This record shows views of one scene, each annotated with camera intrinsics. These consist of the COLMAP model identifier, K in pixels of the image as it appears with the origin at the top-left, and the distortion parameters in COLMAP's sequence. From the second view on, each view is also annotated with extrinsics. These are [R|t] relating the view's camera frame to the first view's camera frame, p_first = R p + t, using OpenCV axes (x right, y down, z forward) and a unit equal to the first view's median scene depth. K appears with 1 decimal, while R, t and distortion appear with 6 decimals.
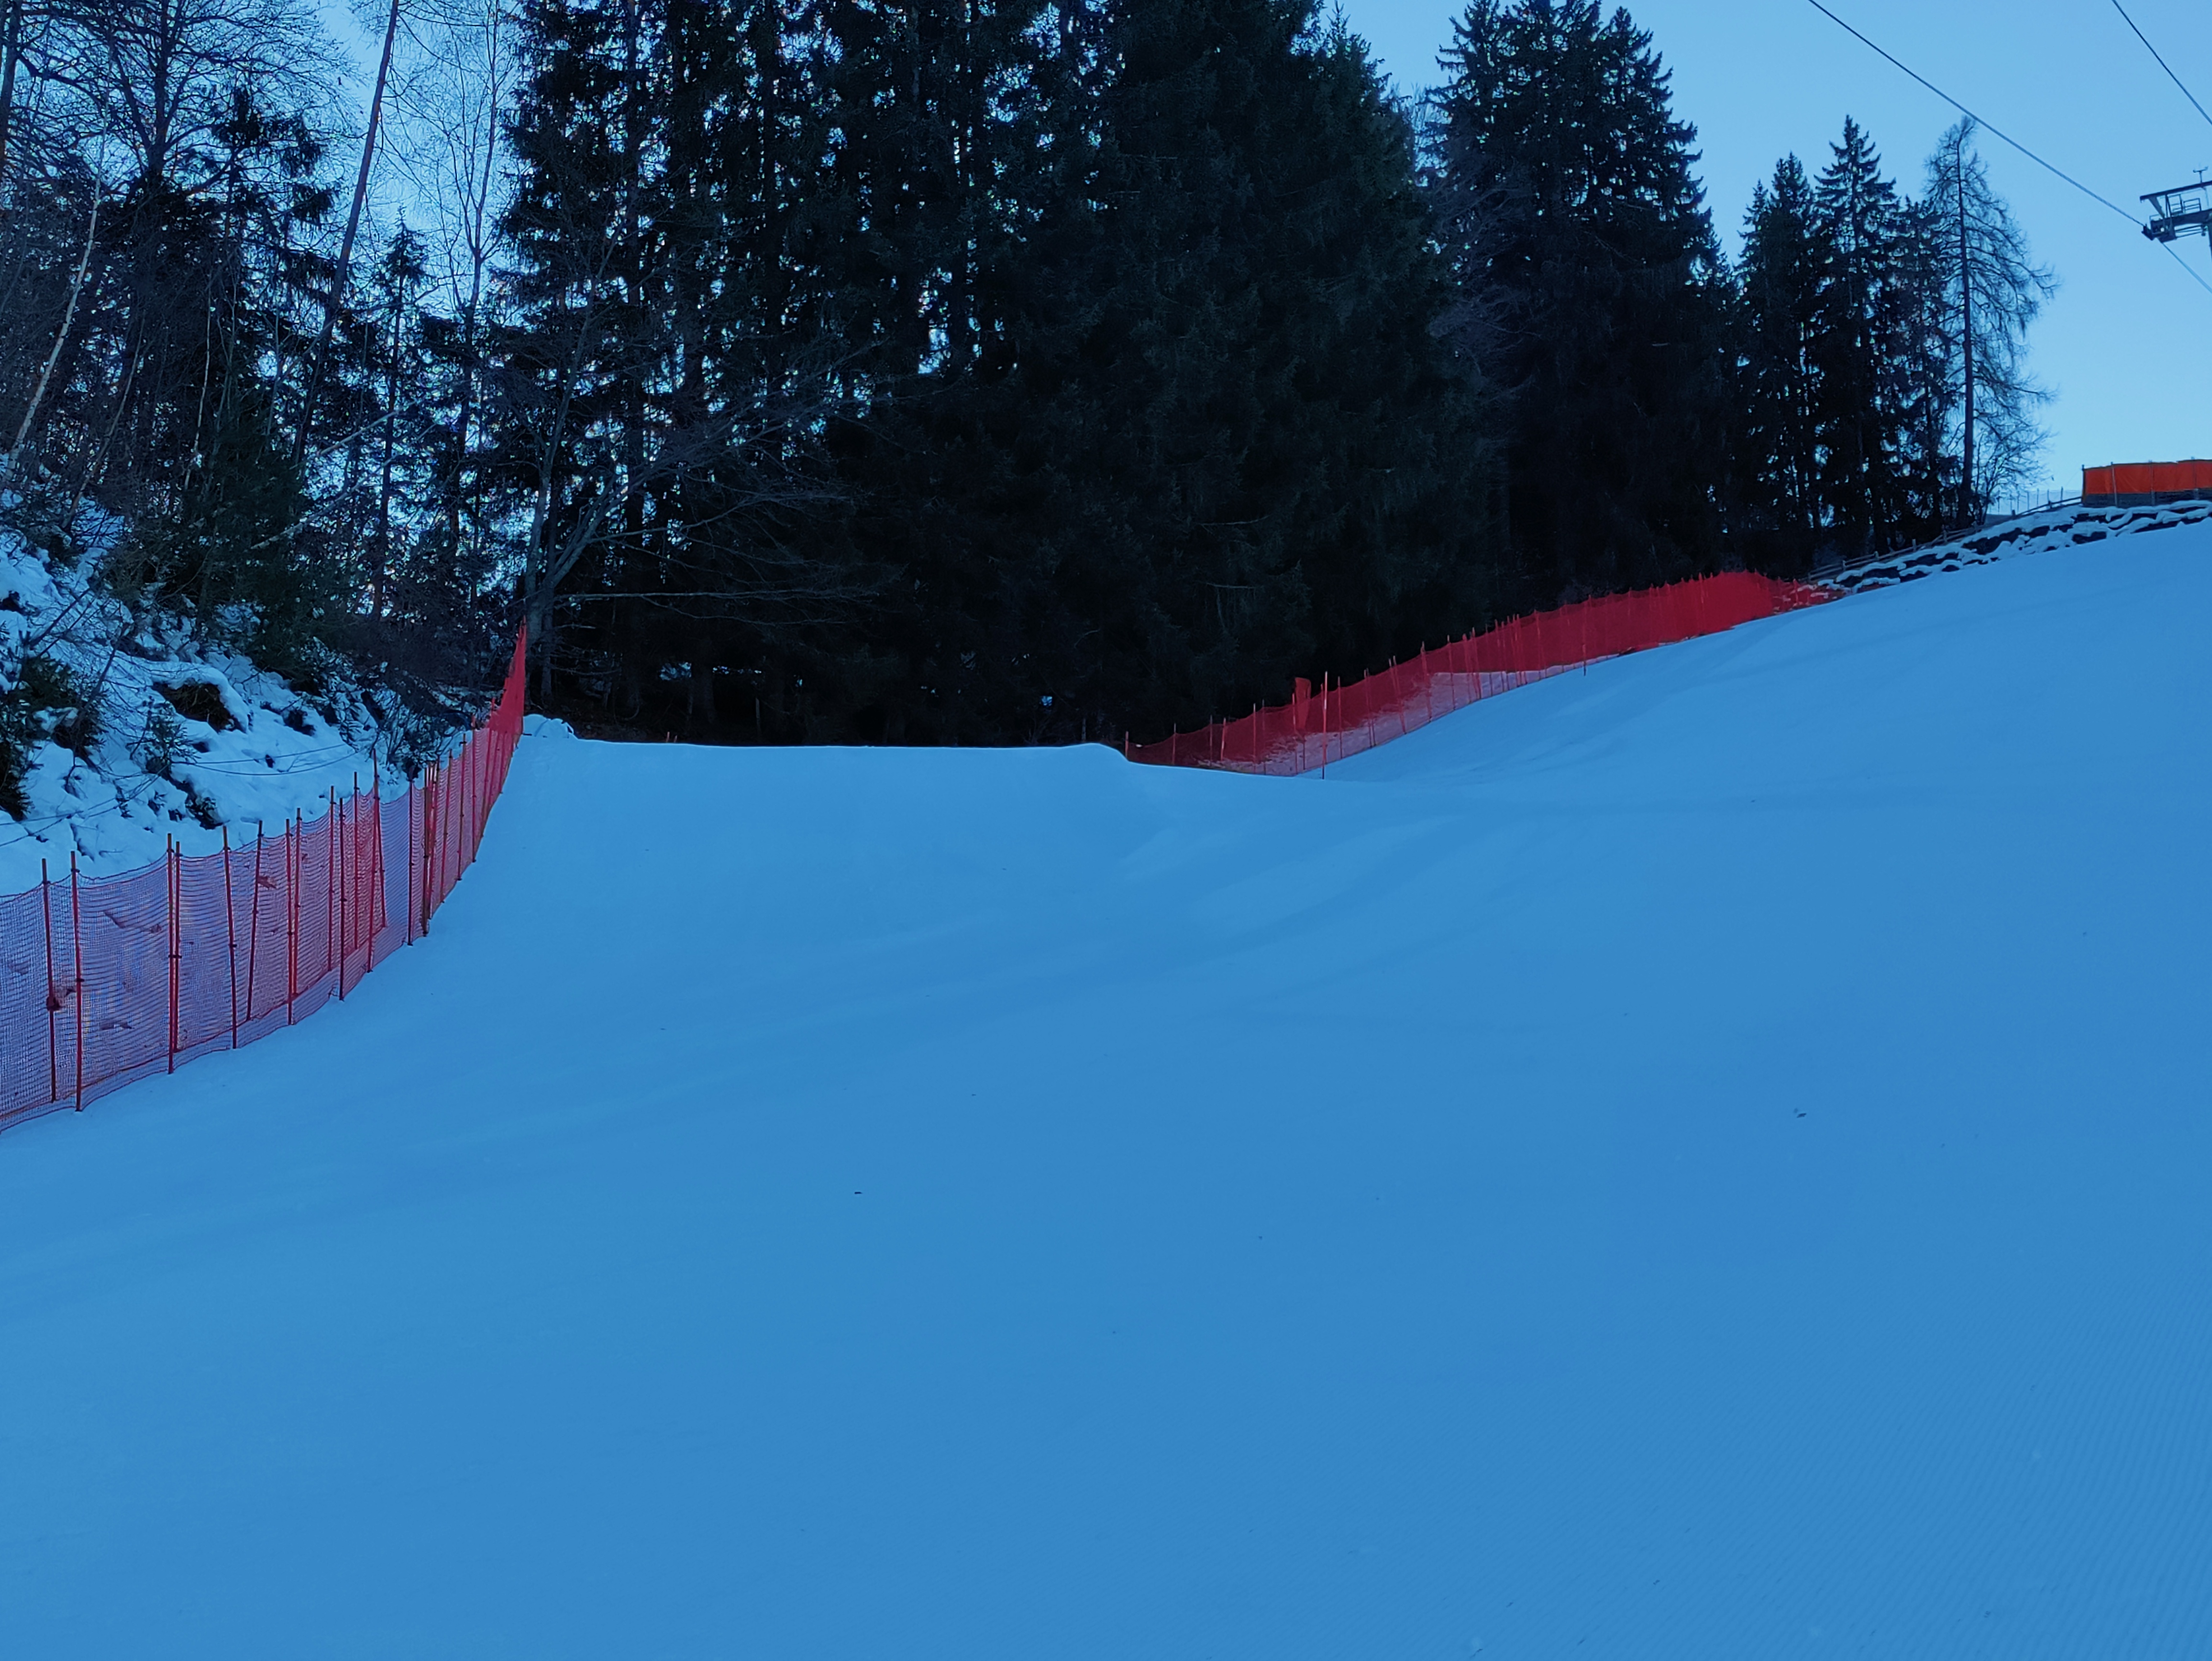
lens RADIAL K [[3467.2, 0, 1106.0], [0, 3467.2, 830.5], [0, 0, 1]] dist [-0.015499, -0.012705]
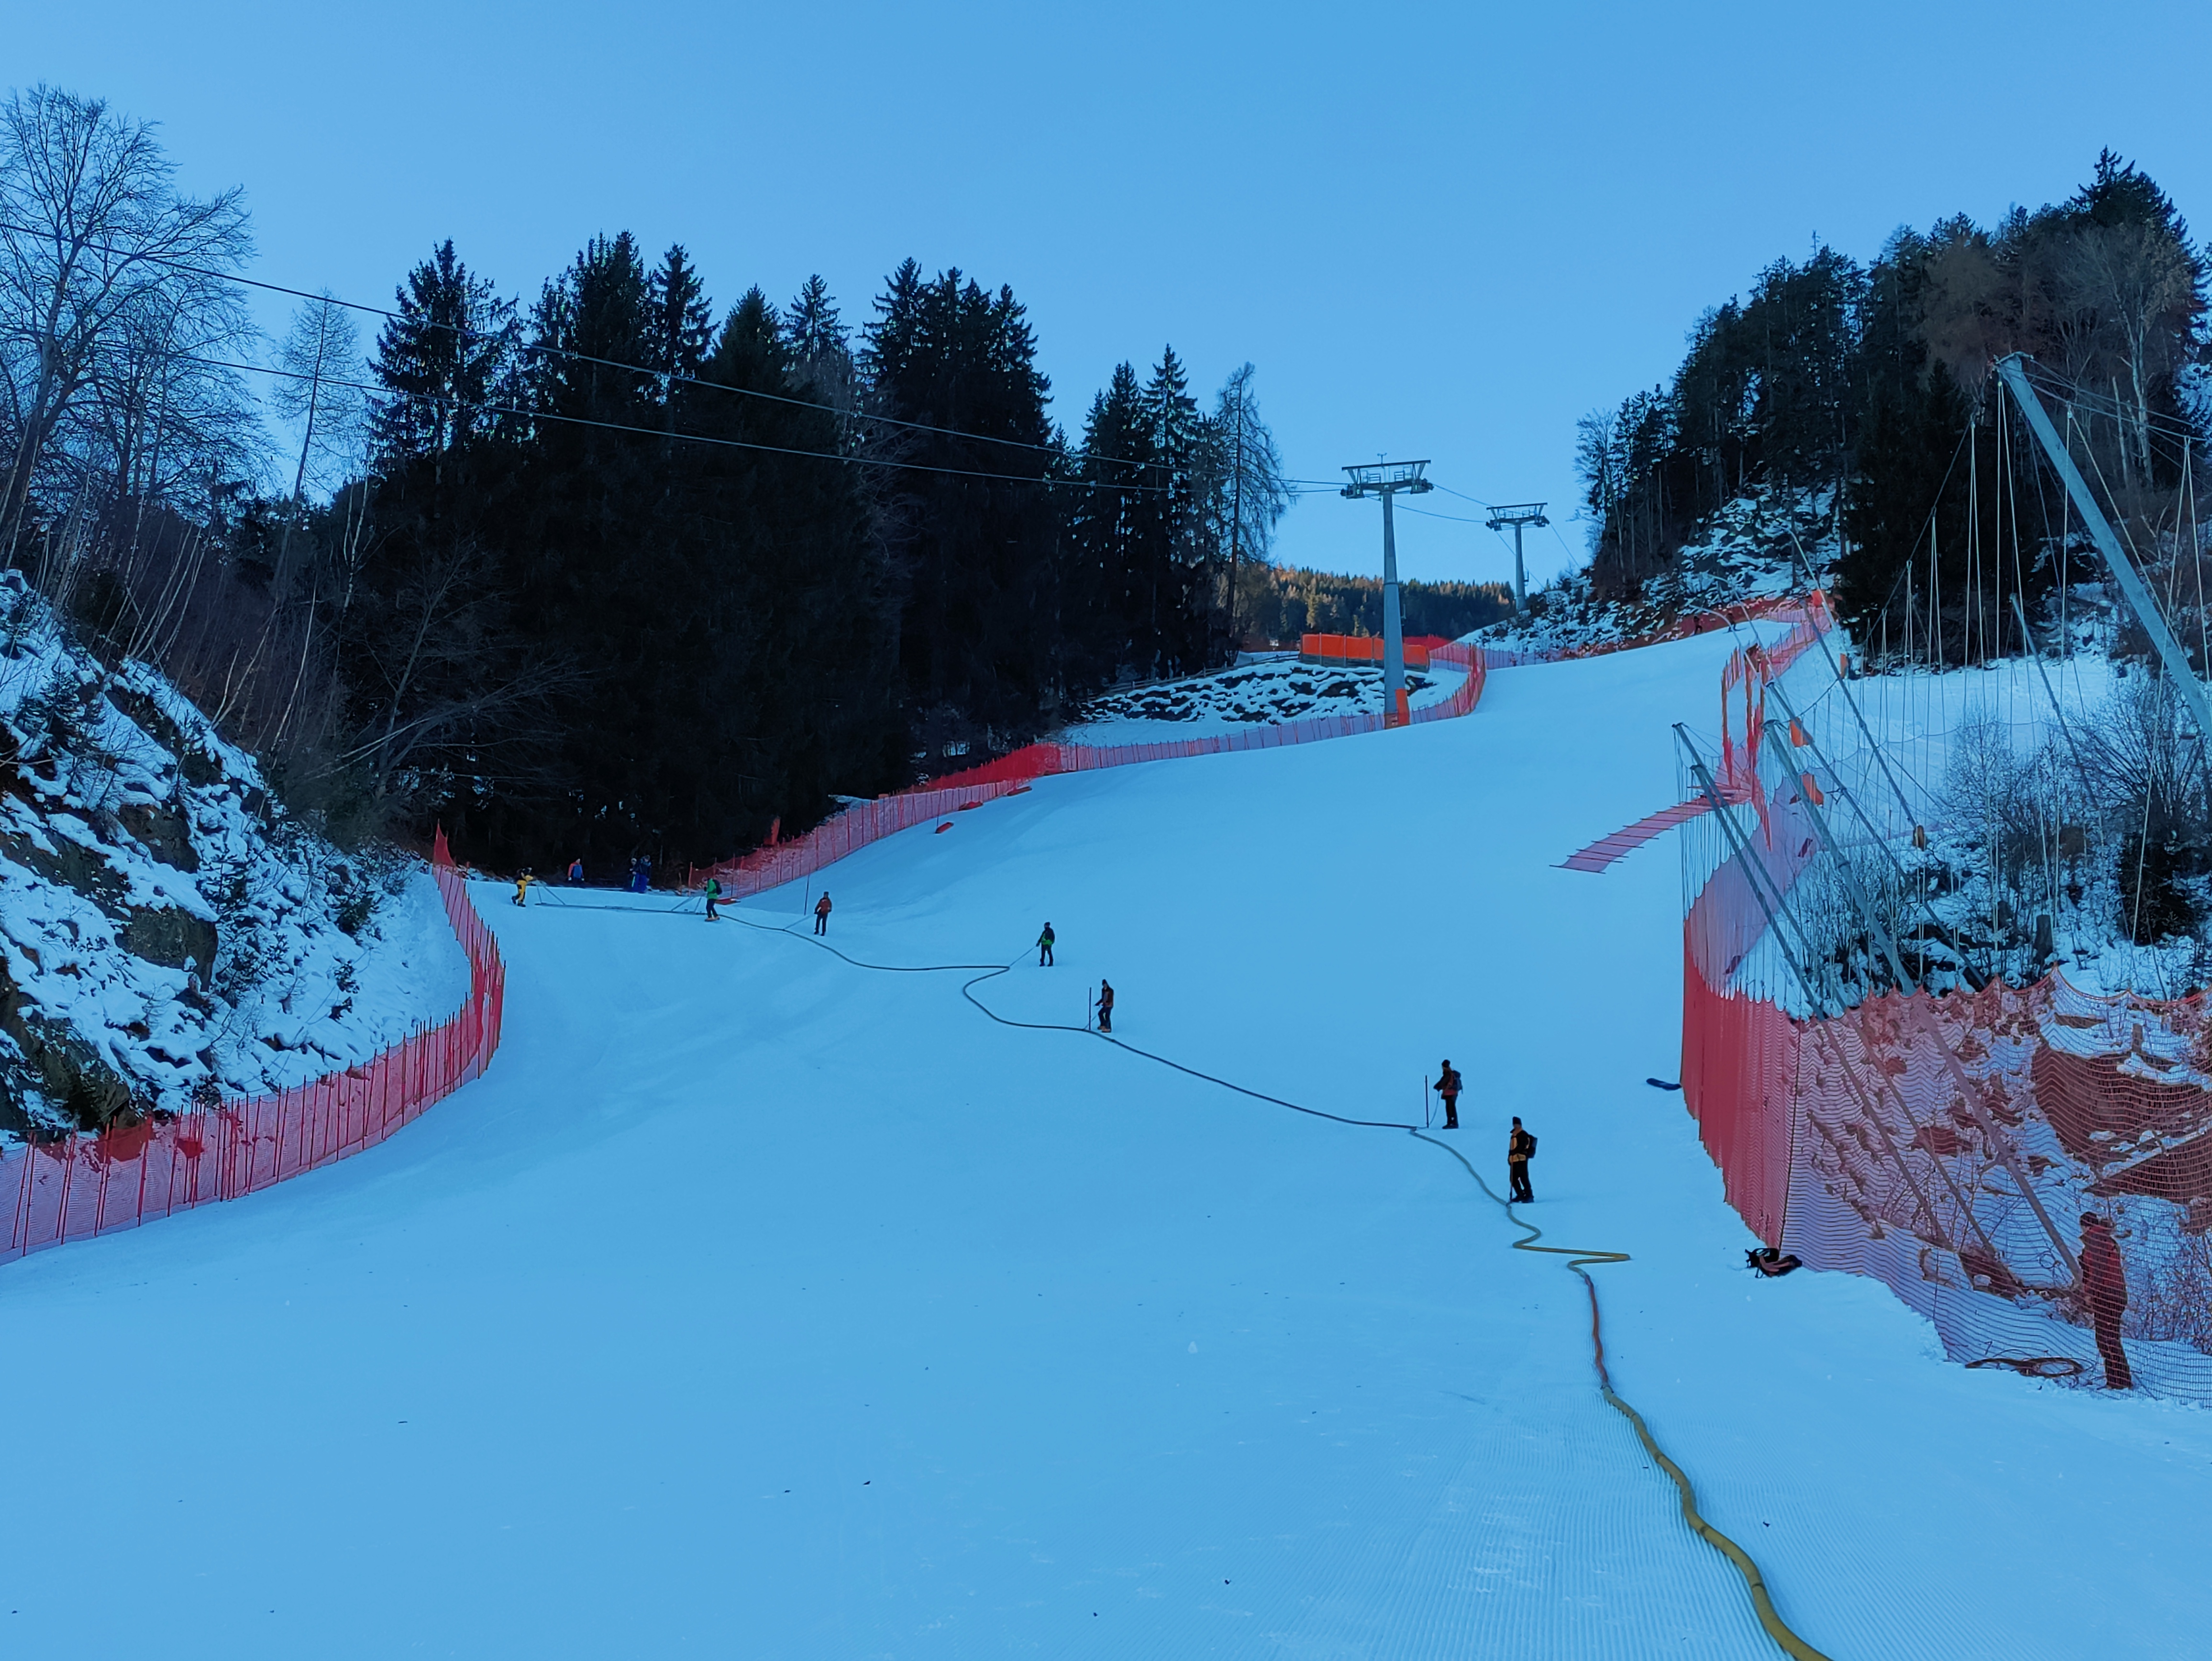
lens RADIAL K [[3467.2, 0, 1106.0], [0, 3467.2, 830.5], [0, 0, 1]] dist [-0.015499, -0.012705]
pose [[0.980531, 0.070865, 0.183129, -0.049725], [-0.075175, 0.997031, 0.016689, -0.039392], [-0.181402, -0.030131, 0.982947, -0.370167]]
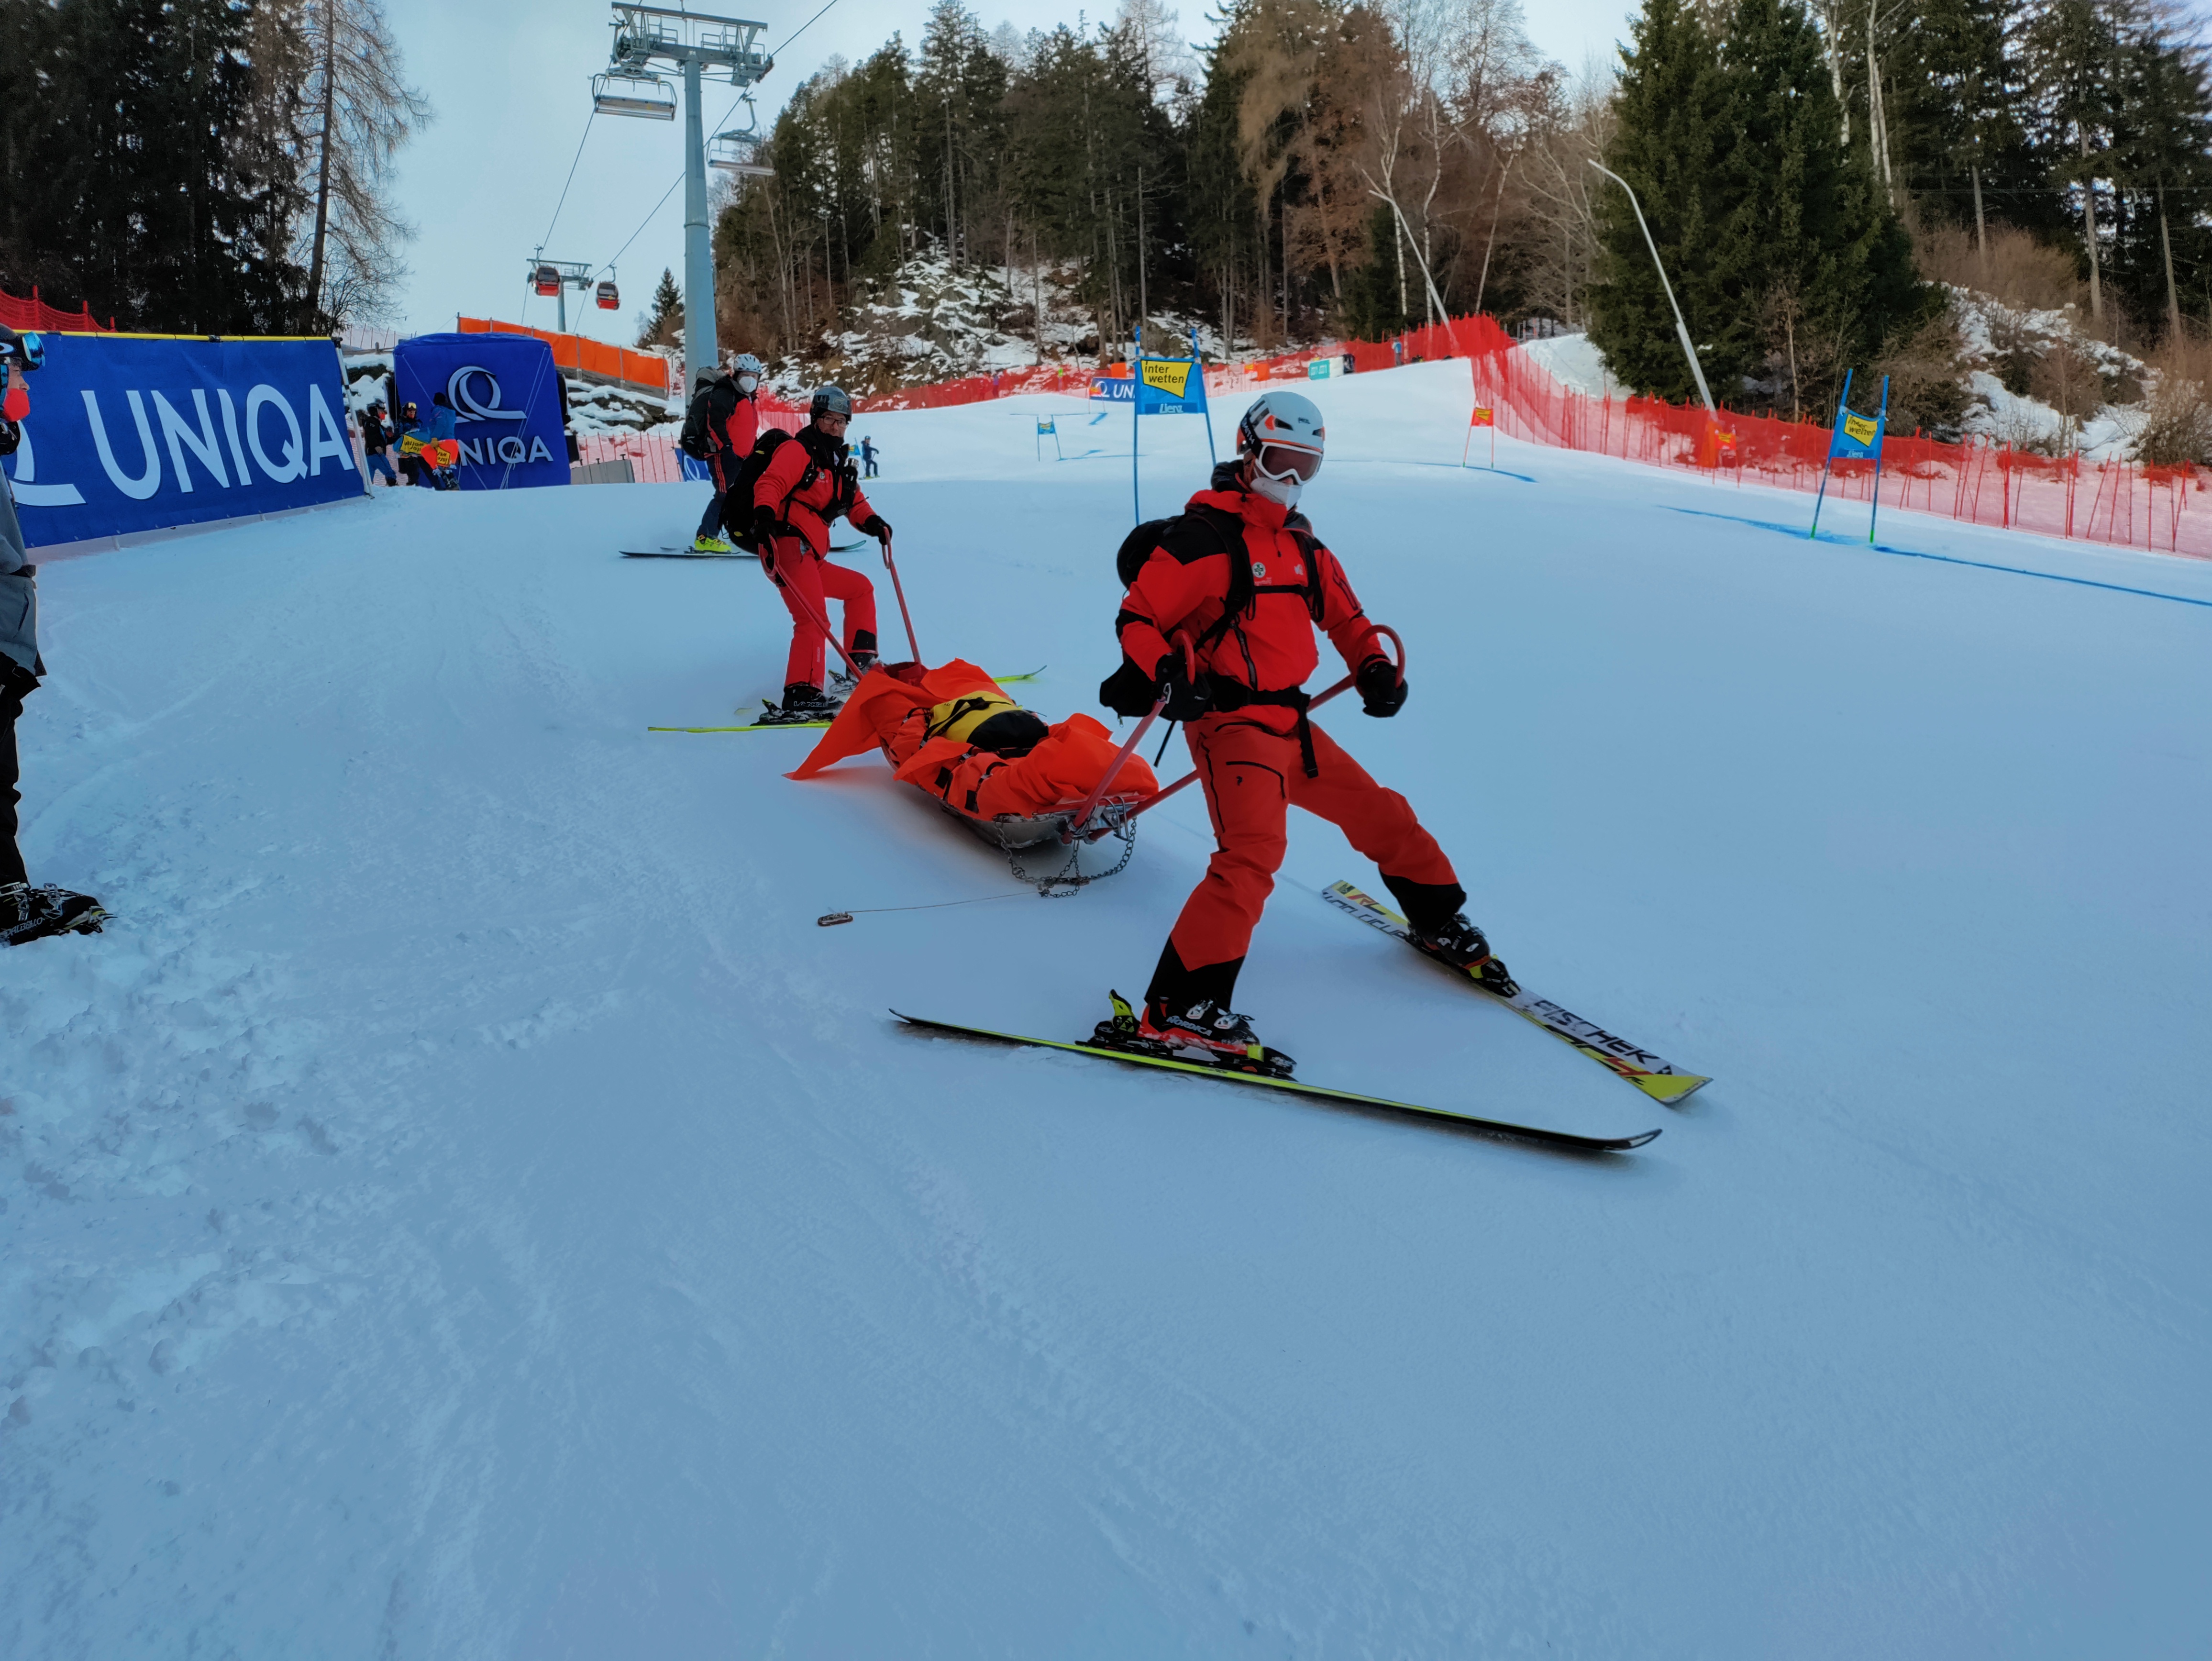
lens RADIAL K [[1821.8, 0, 1106.0], [0, 1821.8, 830.5], [0, 0, 1]] dist [0.044760, -0.002348]
pose [[0.739500, 0.056270, 0.670801, 0.082578], [-0.152144, 0.984686, 0.085126, -0.034838], [-0.655738, -0.165009, 0.736736, 0.471950]]
